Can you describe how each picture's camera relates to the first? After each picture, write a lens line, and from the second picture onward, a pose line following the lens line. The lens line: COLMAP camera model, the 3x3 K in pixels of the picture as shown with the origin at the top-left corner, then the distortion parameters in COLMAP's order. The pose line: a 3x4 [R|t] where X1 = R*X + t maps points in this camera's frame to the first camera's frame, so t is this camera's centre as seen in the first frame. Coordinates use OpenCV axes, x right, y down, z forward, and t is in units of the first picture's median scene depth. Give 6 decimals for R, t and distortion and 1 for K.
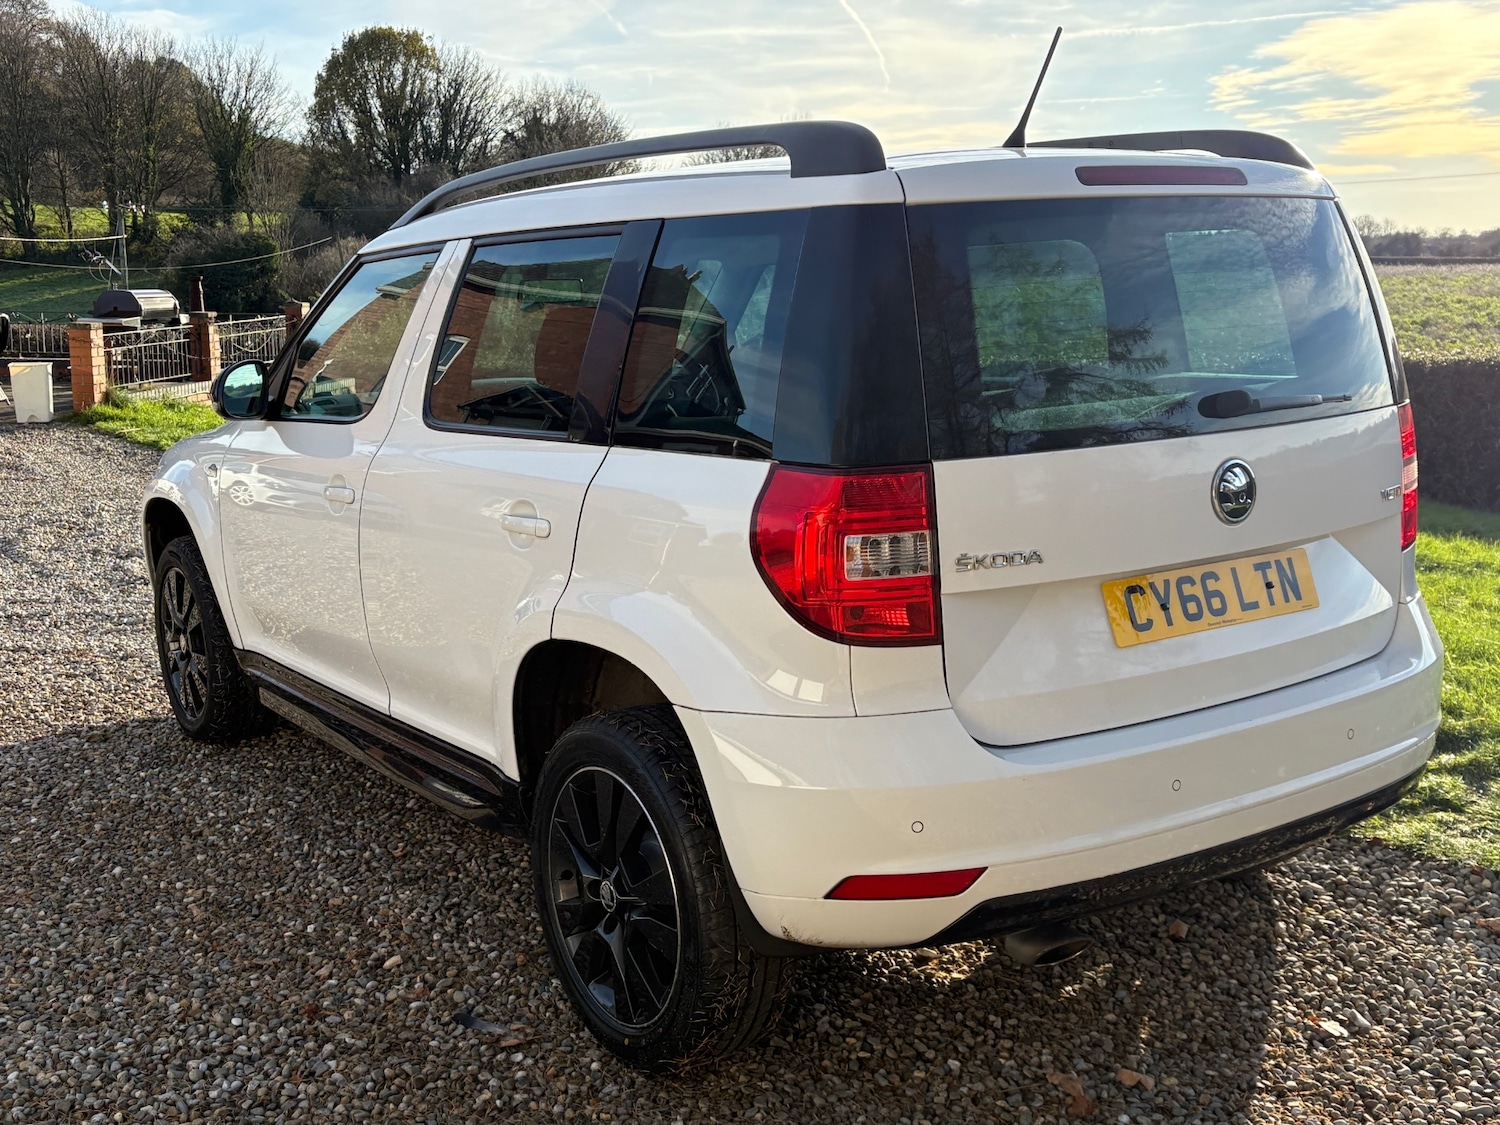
lens RADIAL K [[1662.6, 0, 737.0], [0, 1662.6, 561.8], [0, 0, 1]] dist [0.016238, 0.000000]
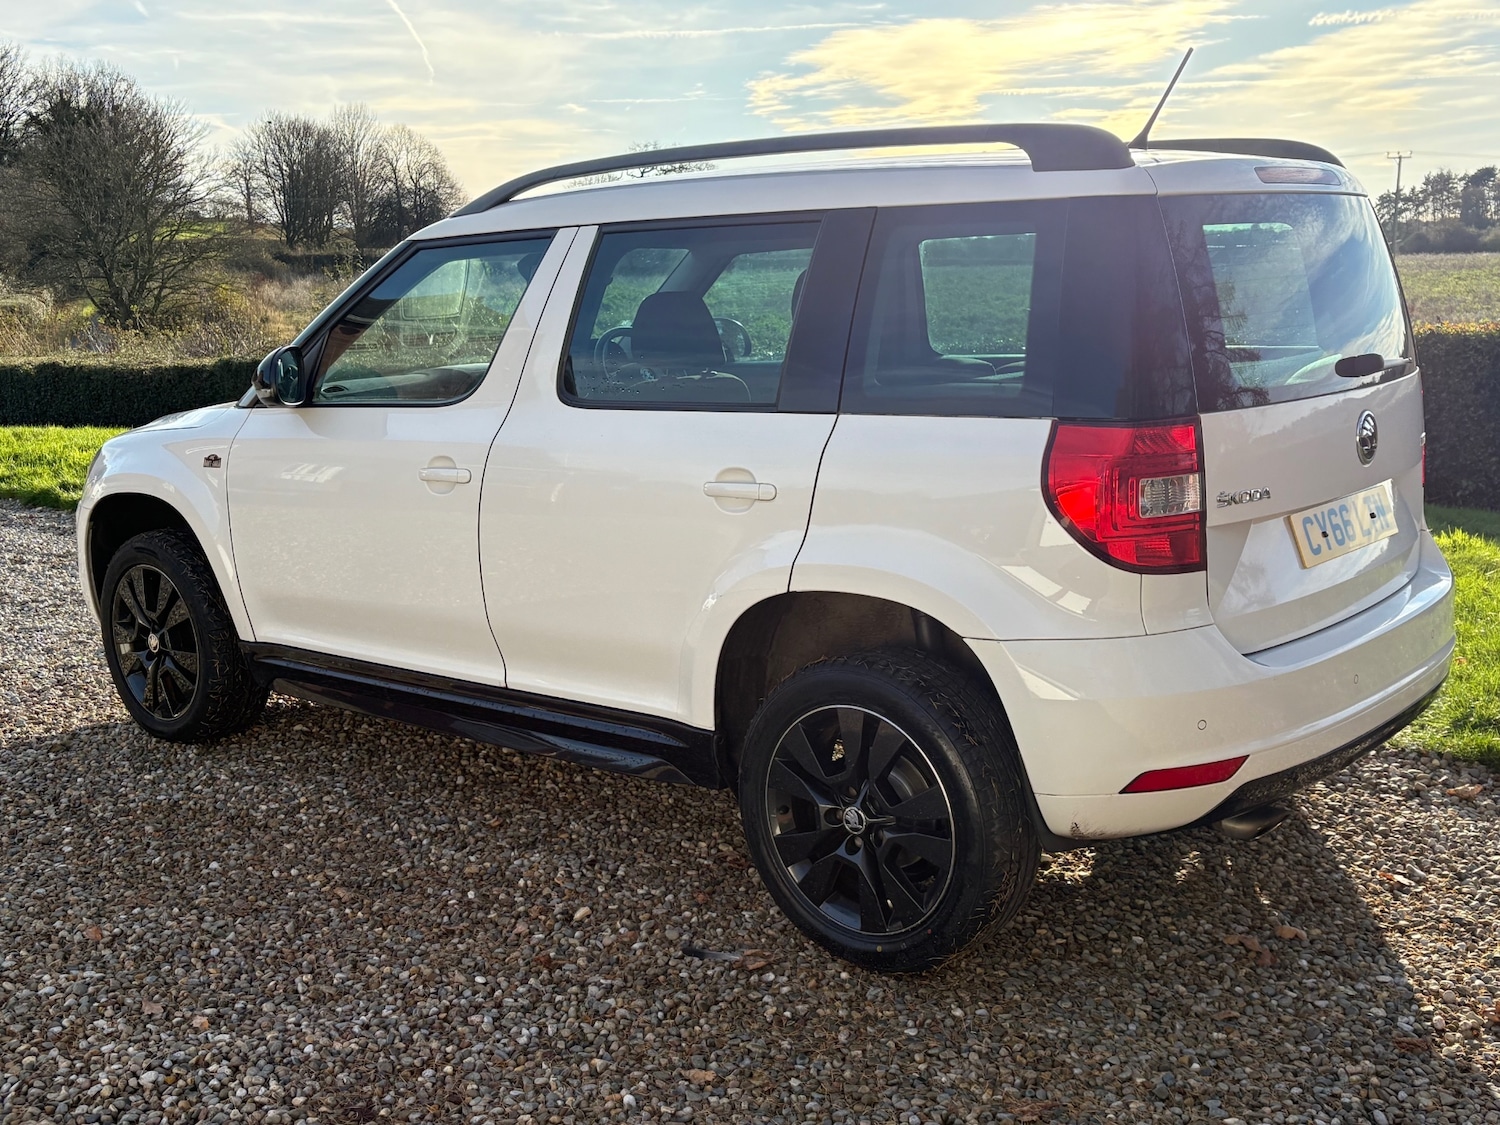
lens RADIAL K [[1662.6, 0, 756.4], [0, 1662.6, 570.4], [0, 0, 1]] dist [0.016238, 0.000000]
pose [[0.961438, -0.047492, 0.270891, -0.394693], [0.045648, 0.998872, 0.013107, 0.015618], [-0.271208, -0.000236, 0.962521, -0.042170]]
